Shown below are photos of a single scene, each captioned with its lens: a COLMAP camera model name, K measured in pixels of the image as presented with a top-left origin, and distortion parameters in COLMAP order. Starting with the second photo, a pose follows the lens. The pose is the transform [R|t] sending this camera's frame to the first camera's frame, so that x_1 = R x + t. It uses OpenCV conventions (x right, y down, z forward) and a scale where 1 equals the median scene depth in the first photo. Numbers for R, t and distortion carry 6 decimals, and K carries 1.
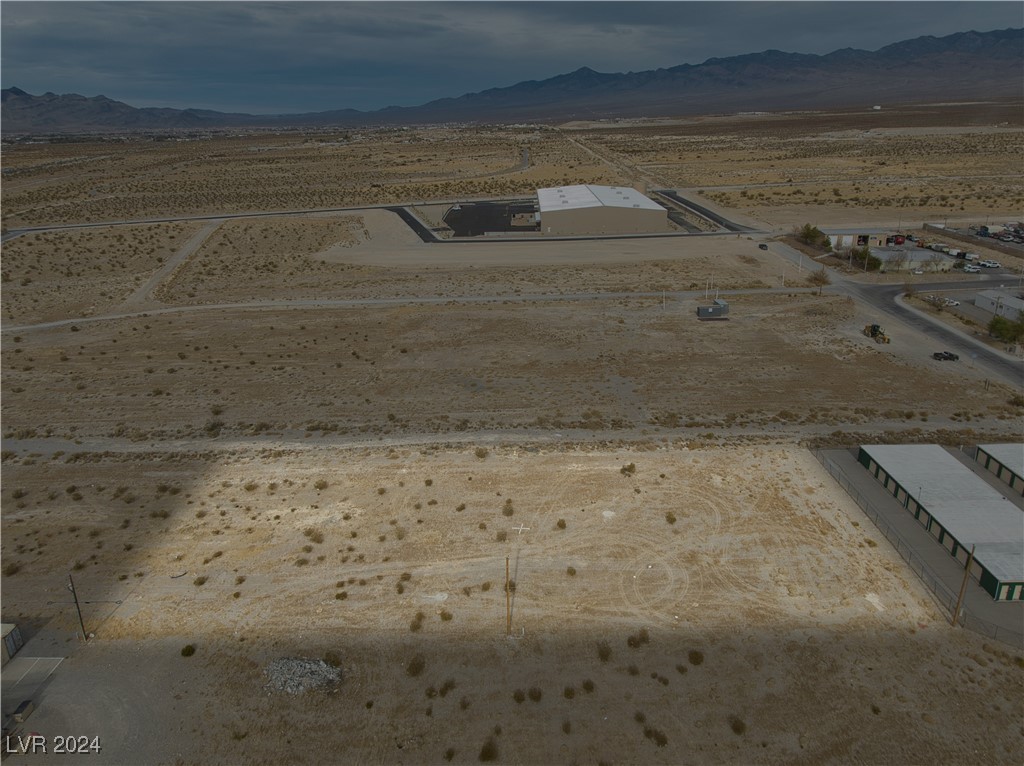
lens RADIAL K [[725.8, 0, 514.4], [0, 725.8, 384.9], [0, 0, 1]] dist [0.032207, -0.053269]
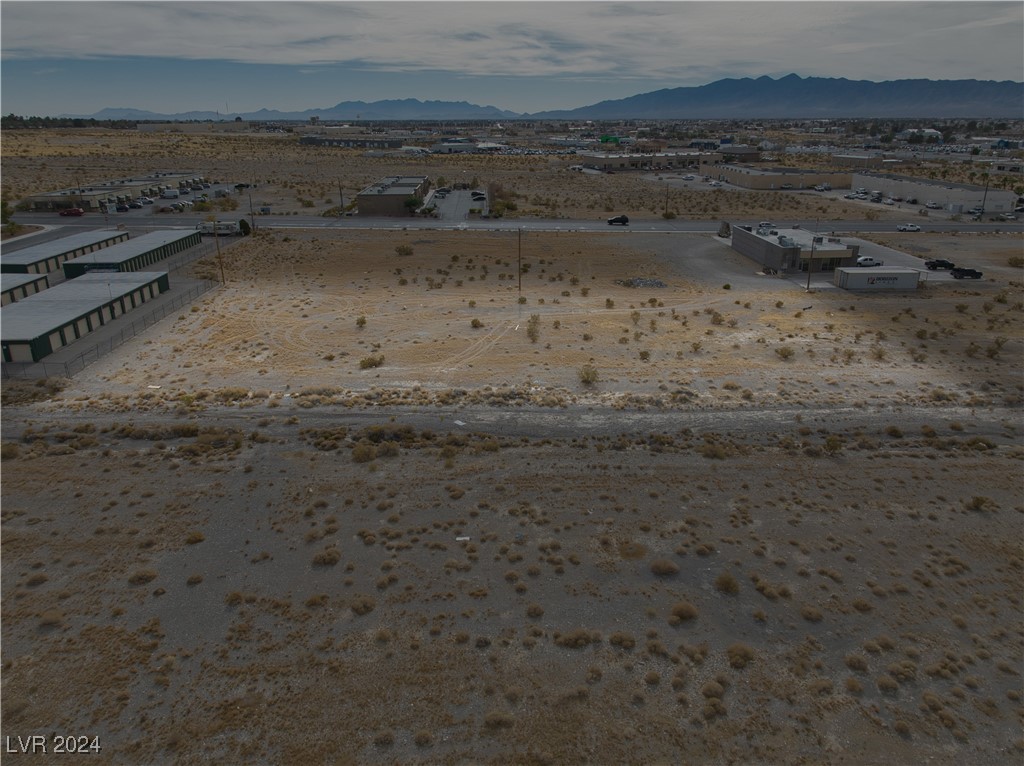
lens RADIAL K [[727.1, 0, 514.5], [0, 727.1, 382.6], [0, 0, 1]] dist [0.037521, -0.055240]
pose [[-0.998688, 0.036448, -0.035976, 0.043624], [0.004721, 0.765022, 0.643987, -0.320671], [0.050995, 0.642972, -0.764190, 1.541122]]
